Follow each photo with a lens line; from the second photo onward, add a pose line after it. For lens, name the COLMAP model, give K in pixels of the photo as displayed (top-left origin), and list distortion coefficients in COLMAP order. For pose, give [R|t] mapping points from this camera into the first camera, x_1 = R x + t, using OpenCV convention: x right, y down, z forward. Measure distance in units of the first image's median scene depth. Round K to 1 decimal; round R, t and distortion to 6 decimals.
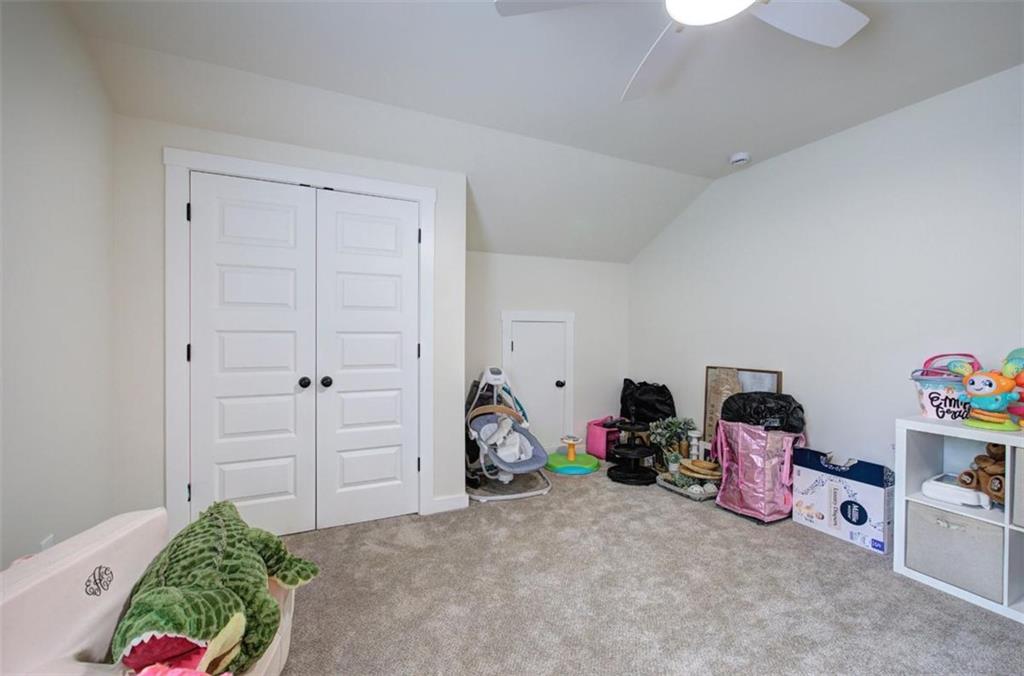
lens RADIAL K [[431.8, 0, 516.9], [0, 431.8, 337.6], [0, 0, 1]] dist [-0.000992, -0.000562]
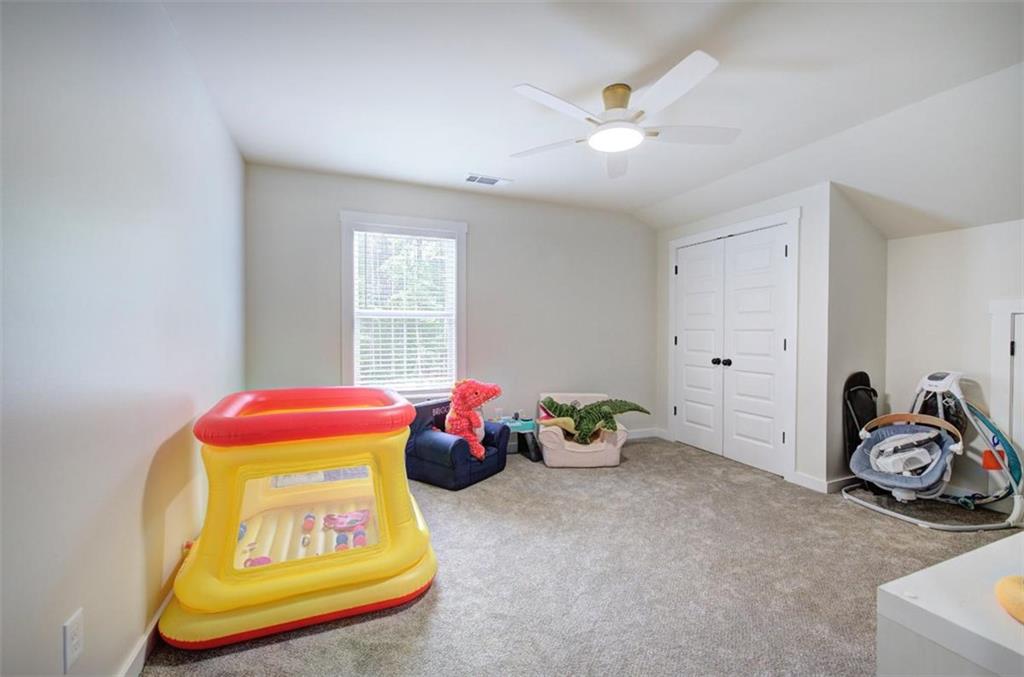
lens RADIAL K [[431.8, 0, 516.9], [0, 431.8, 338.1], [0, 0, 1]] dist [-0.000992, -0.000562]
pose [[-0.060307, 0.012306, -0.998104, 1.036634], [-0.012604, 0.999835, 0.013089, 0.004884], [0.998100, 0.013369, -0.060142, 0.314208]]
